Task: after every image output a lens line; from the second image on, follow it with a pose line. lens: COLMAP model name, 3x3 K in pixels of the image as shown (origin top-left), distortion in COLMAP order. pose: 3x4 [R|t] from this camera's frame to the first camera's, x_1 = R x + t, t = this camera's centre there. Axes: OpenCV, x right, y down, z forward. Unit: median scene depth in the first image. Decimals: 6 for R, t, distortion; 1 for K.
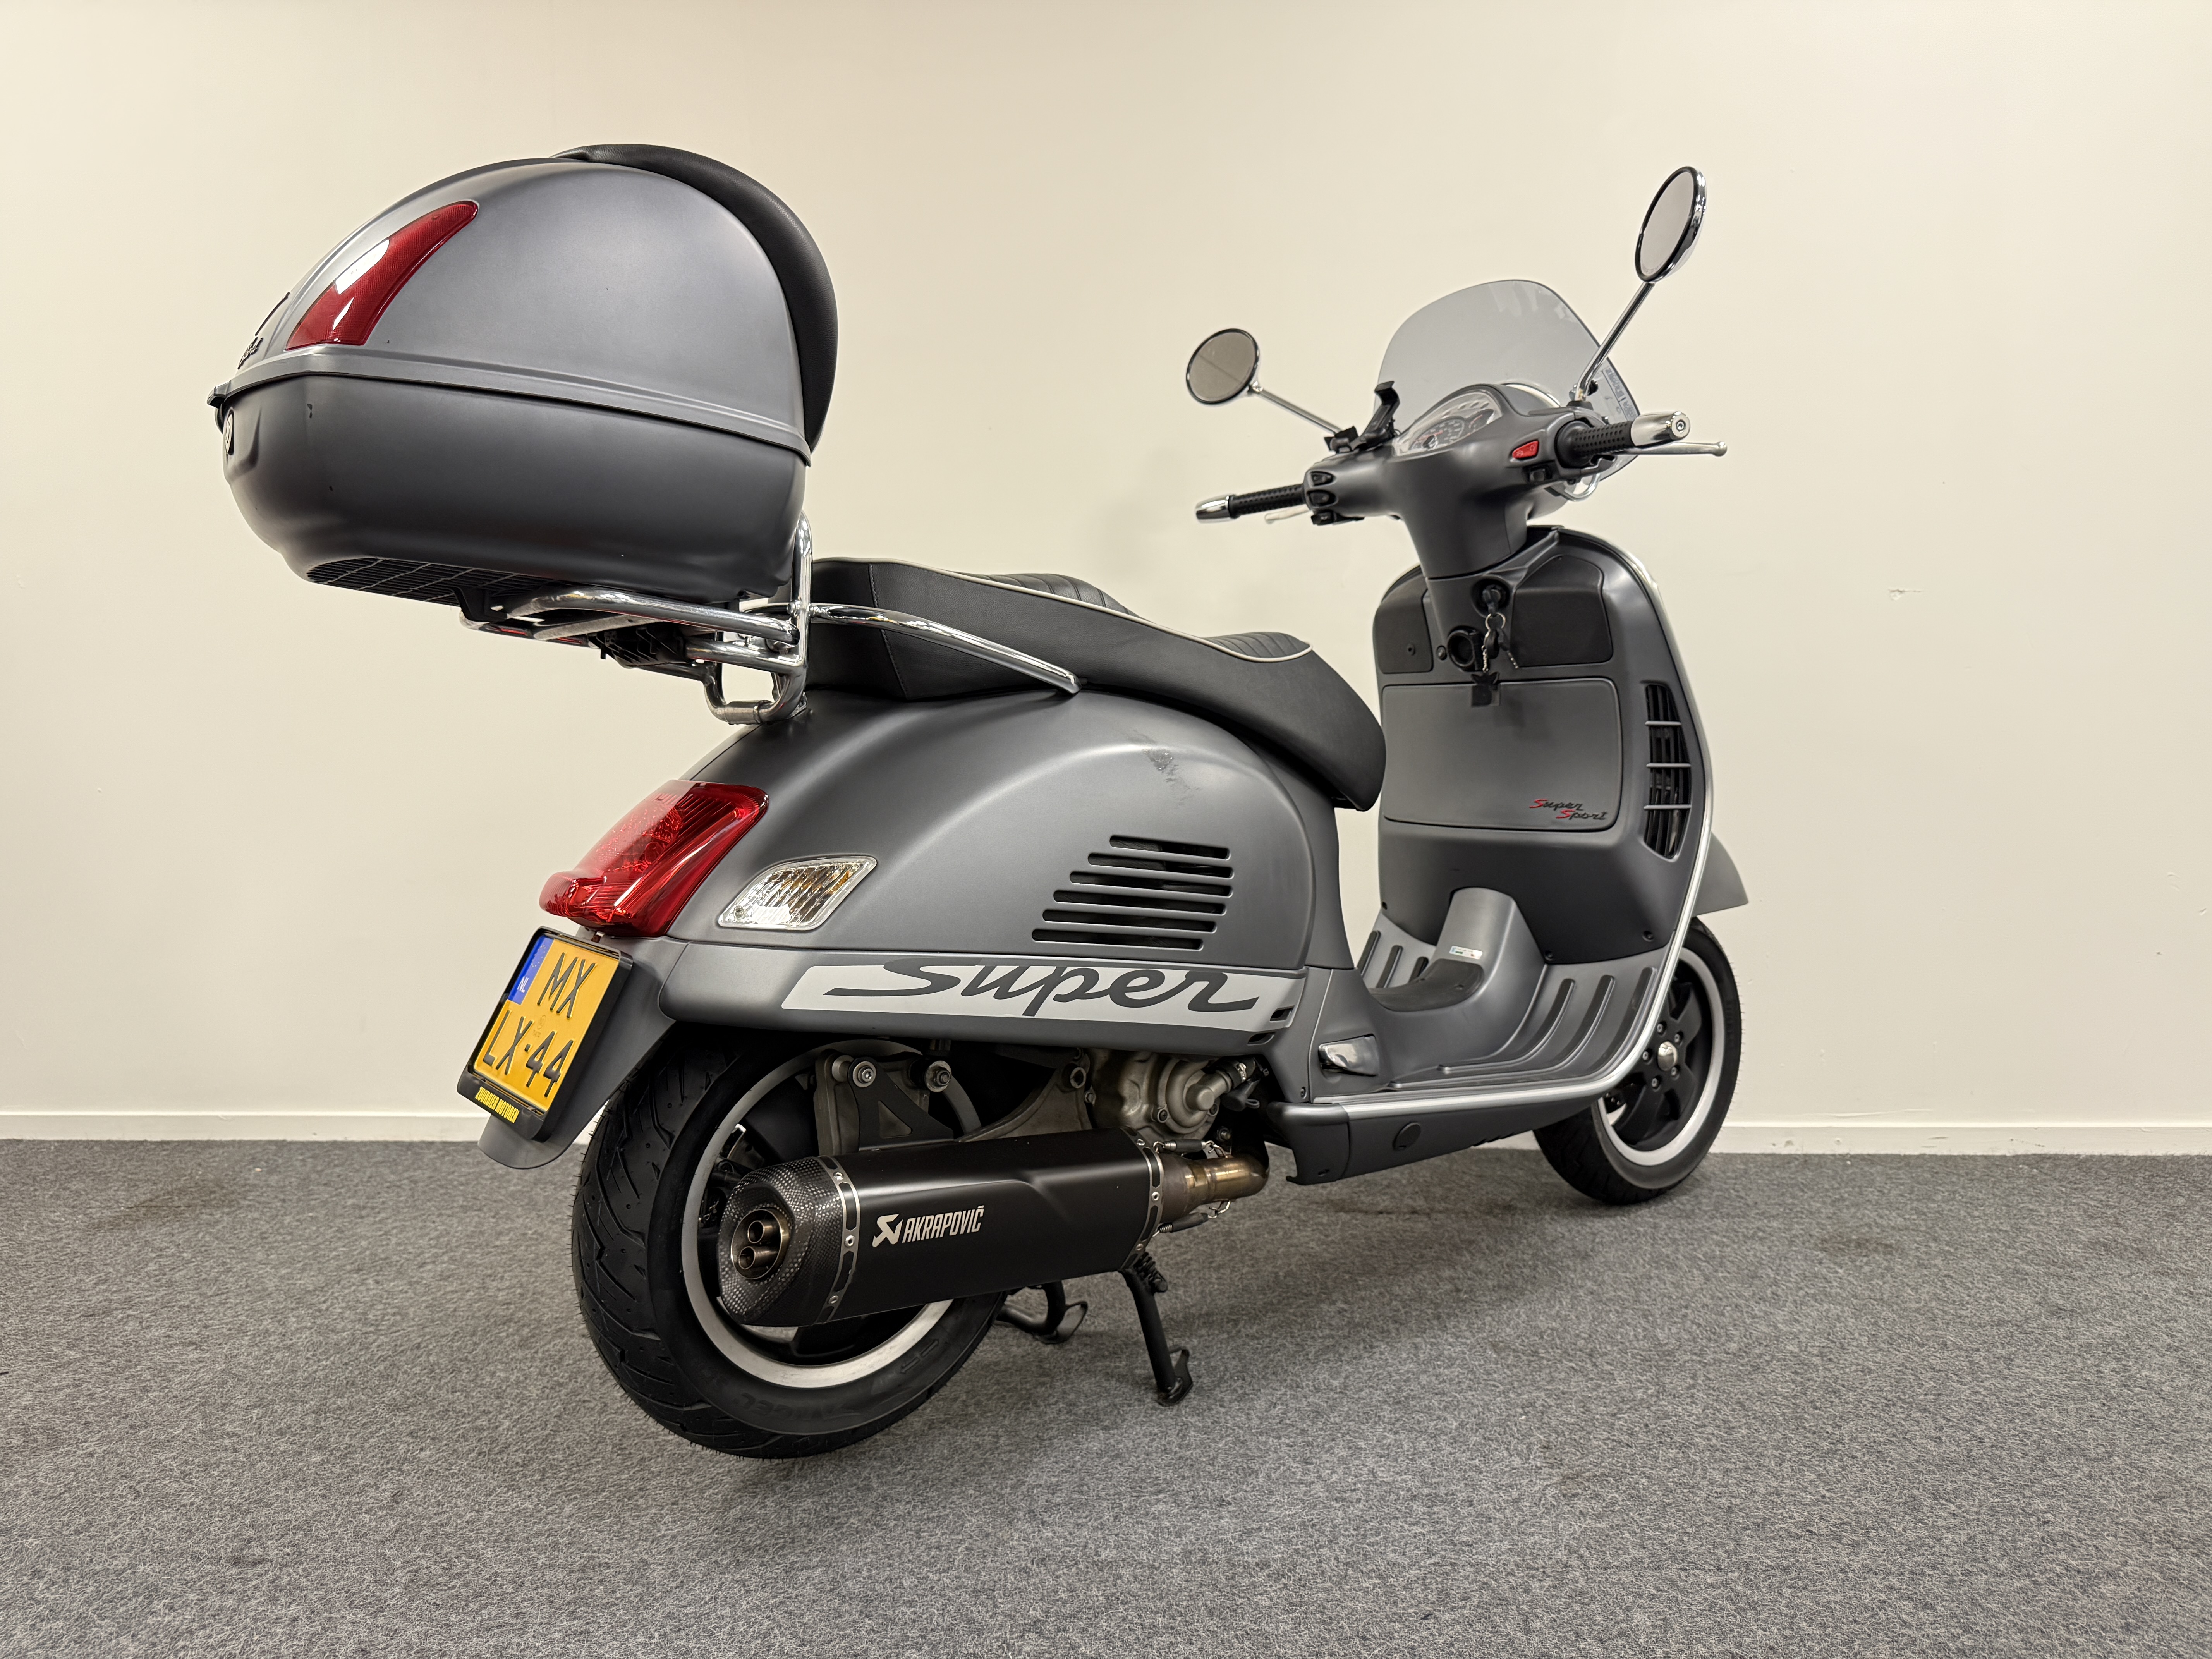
lens RADIAL K [[1553.9, 0, 1106.0], [0, 1553.9, 829.5], [0, 0, 1]] dist [0.115407, -0.315208]
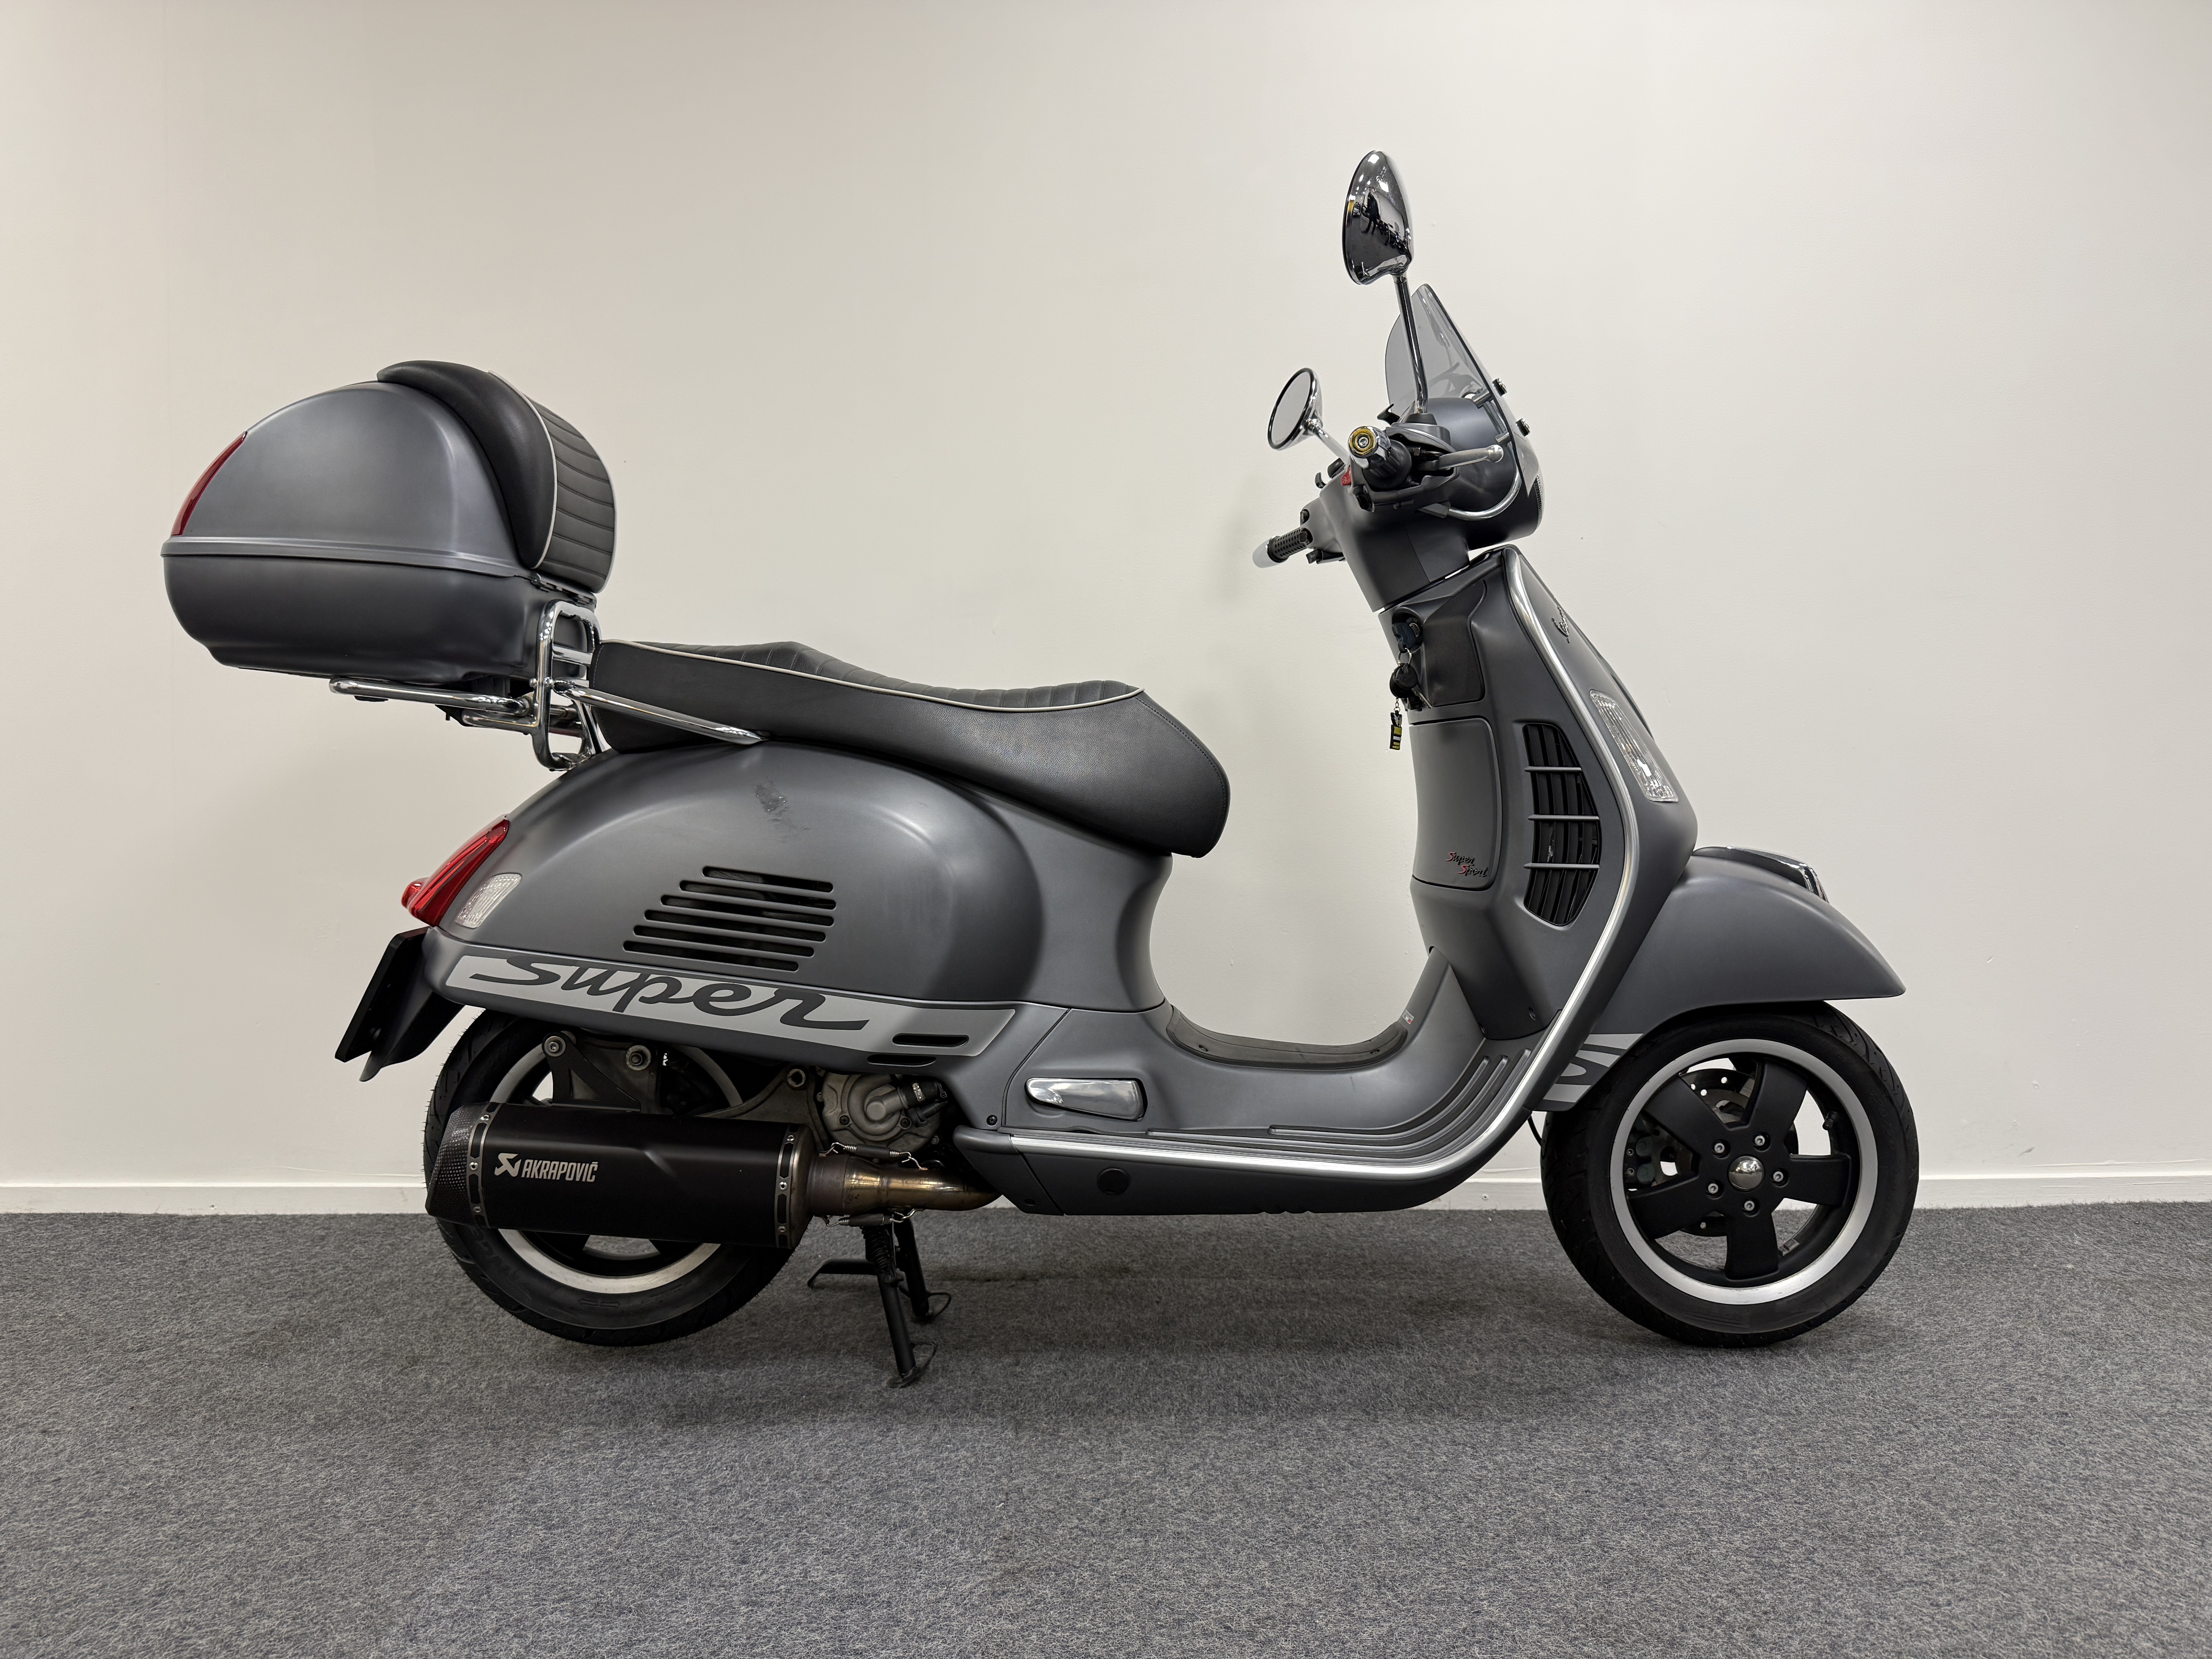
lens RADIAL K [[1553.9, 0, 1106.0], [0, 1553.9, 829.5], [0, 0, 1]] dist [0.115407, -0.315208]
pose [[0.803964, 0.021936, -0.594273, 0.951247], [-0.035845, 0.999290, -0.011606, -0.021769], [0.593597, 0.030632, 0.804180, 0.225299]]
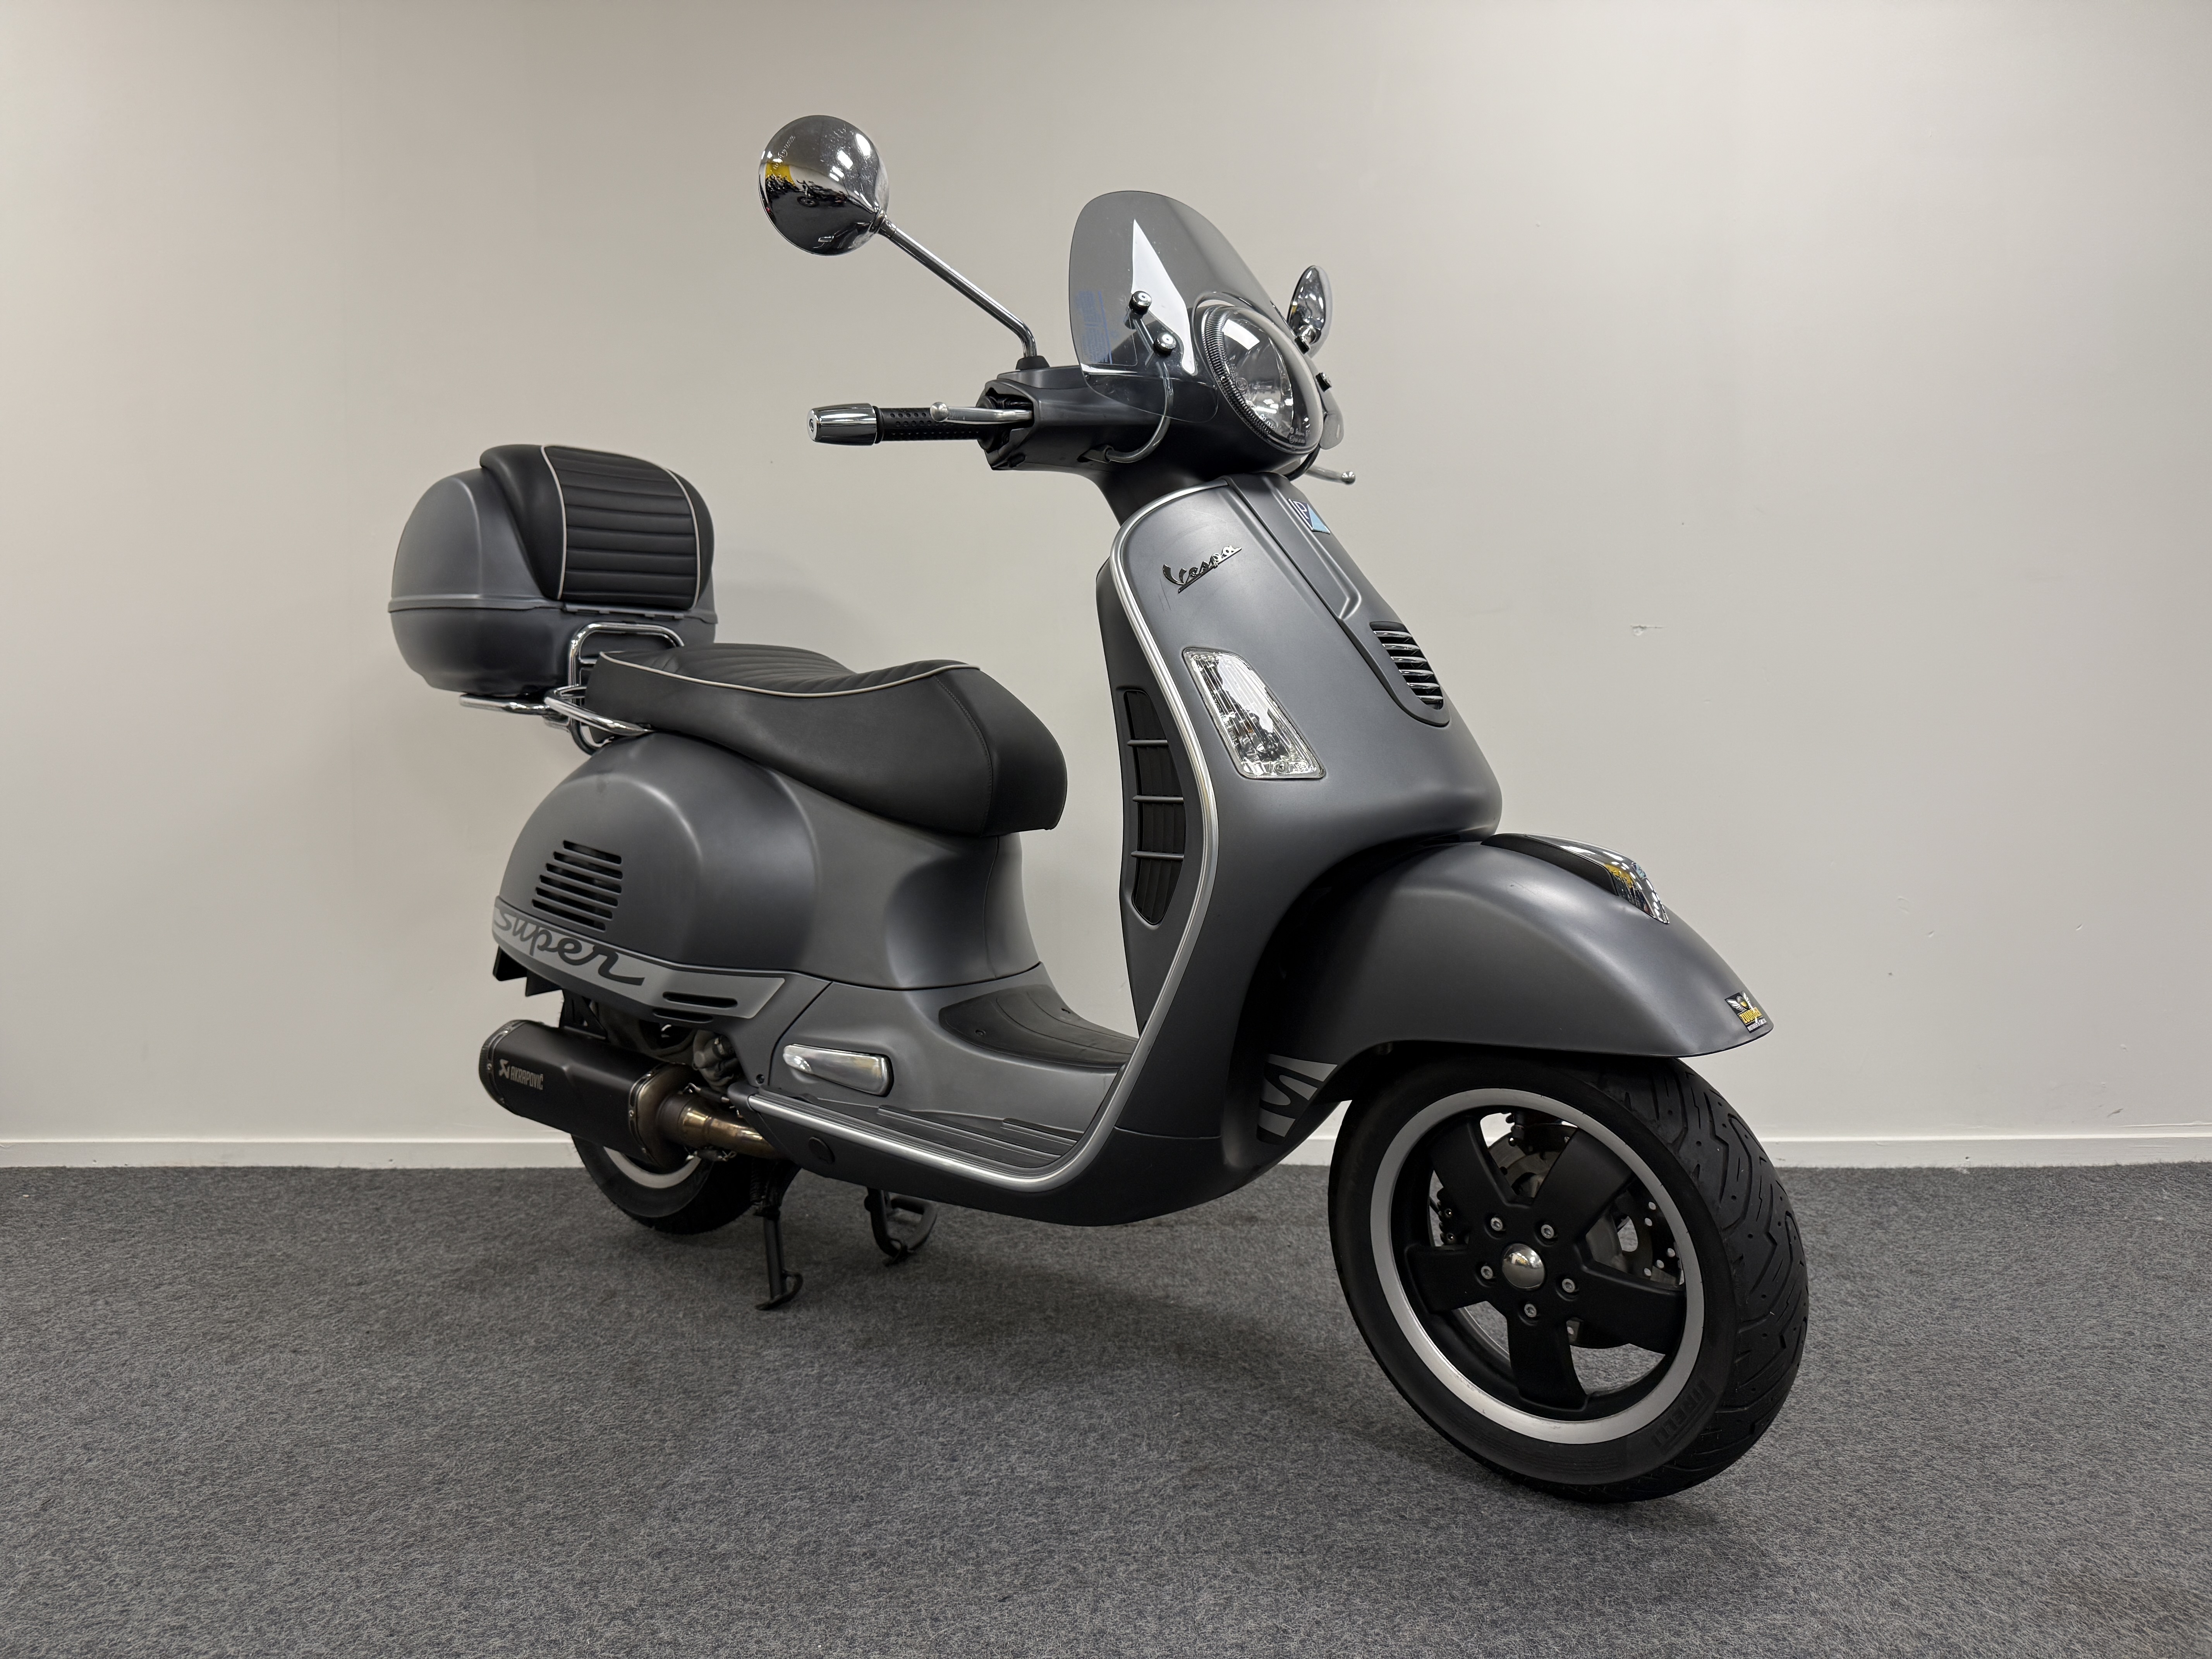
lens RADIAL K [[1553.9, 0, 1106.0], [0, 1553.9, 829.5], [0, 0, 1]] dist [0.115407, -0.315208]
pose [[0.227689, 0.048565, -0.972522, 1.509129], [-0.024437, 0.998726, 0.044152, -0.082105], [0.973427, 0.013713, 0.228586, 1.152627]]
